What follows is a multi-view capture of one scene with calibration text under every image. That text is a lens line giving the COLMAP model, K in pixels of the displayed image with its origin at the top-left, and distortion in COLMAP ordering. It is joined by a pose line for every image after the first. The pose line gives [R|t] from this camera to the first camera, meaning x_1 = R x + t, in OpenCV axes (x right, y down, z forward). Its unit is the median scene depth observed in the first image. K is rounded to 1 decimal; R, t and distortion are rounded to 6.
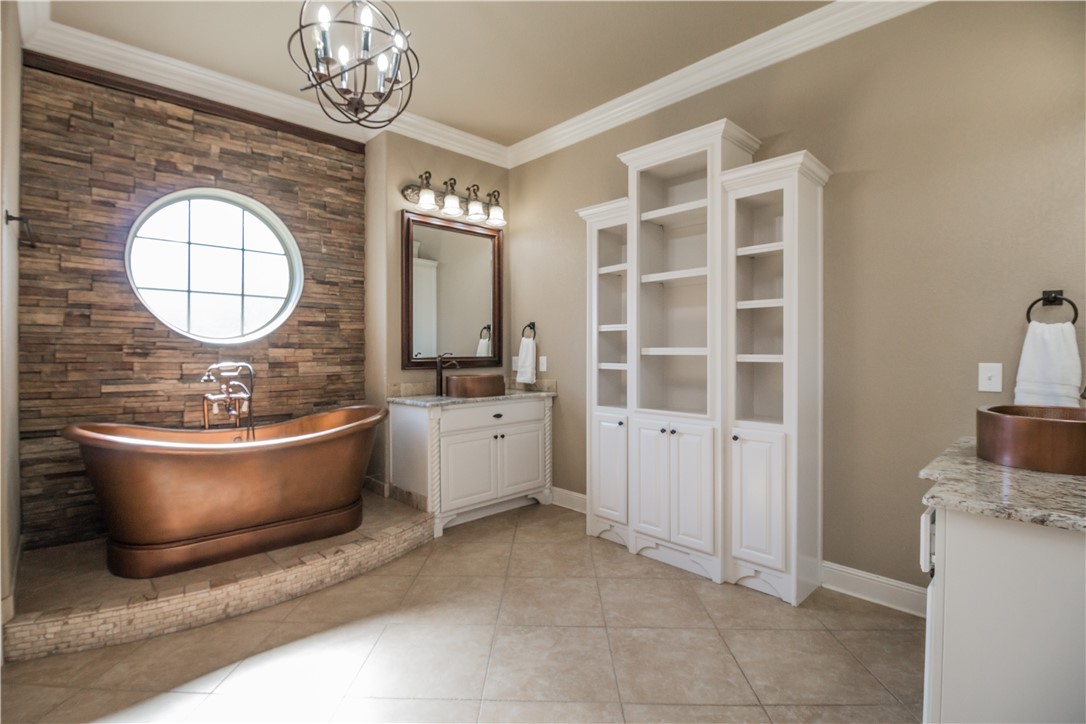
lens RADIAL K [[505.1, 0, 541.4], [0, 505.1, 356.7], [0, 0, 1]] dist [-0.001775, -0.011269]
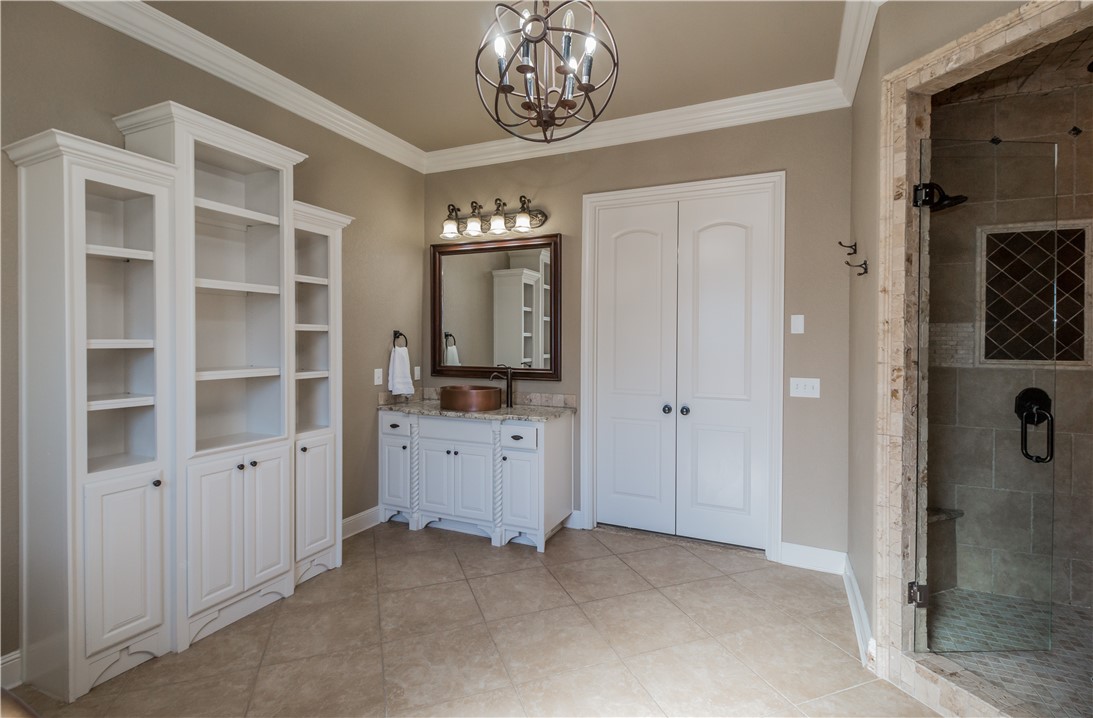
lens RADIAL K [[508.3, 0, 545.8], [0, 508.3, 350.2], [0, 0, 1]] dist [-0.001775, -0.011269]
pose [[-0.366868, -0.015295, 0.930147, -0.879149], [0.013368, 0.999675, 0.021711, -0.074903], [-0.930177, 0.020399, -0.366545, 0.974771]]
